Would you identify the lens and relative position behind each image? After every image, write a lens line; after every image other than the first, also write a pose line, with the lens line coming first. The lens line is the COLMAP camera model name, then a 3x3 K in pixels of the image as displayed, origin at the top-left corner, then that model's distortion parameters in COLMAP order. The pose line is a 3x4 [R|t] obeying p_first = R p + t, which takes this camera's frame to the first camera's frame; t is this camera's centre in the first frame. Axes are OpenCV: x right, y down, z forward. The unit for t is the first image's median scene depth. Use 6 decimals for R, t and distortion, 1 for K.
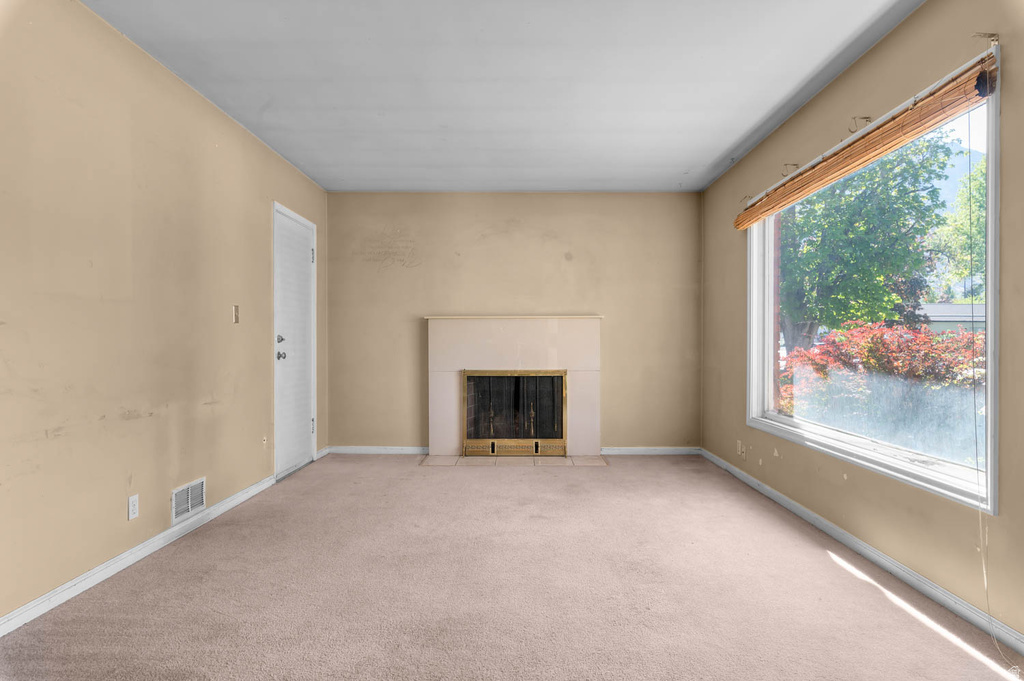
lens RADIAL K [[612.9, 0, 514.6], [0, 612.9, 343.9], [0, 0, 1]] dist [0.000127, 0.001187]
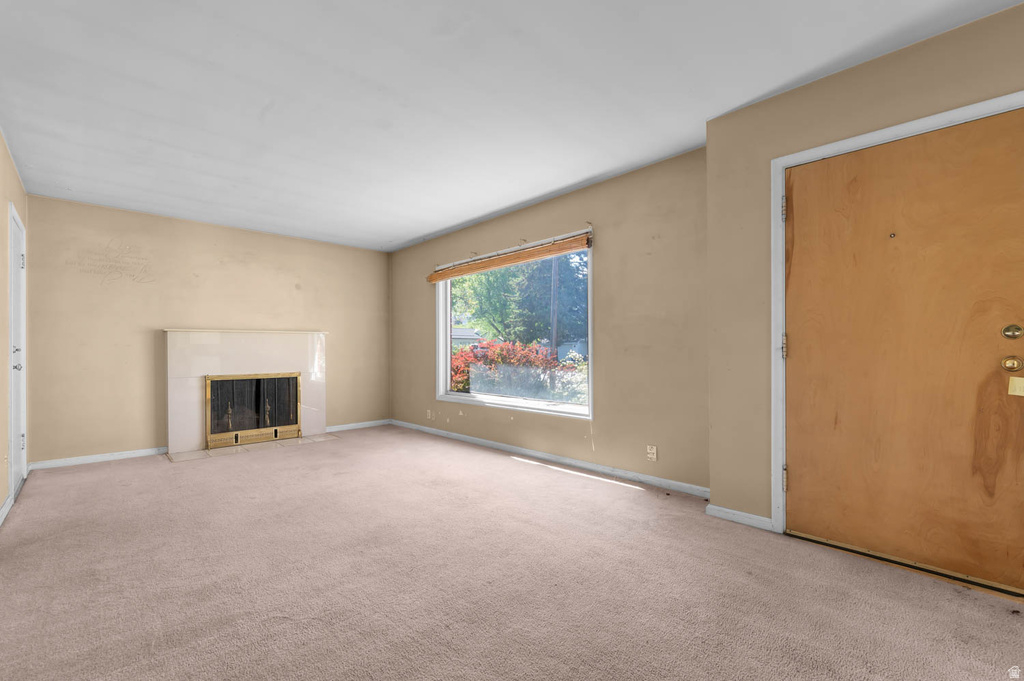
lens RADIAL K [[443.2, 0, 516.4], [0, 443.2, 354.8], [0, 0, 1]] dist [0.000280, 0.000118]
pose [[0.715168, -0.011086, 0.698864, -0.252373], [0.007494, 0.999938, 0.008193, 0.000004], [-0.698912, -0.000622, 0.715207, -0.017994]]
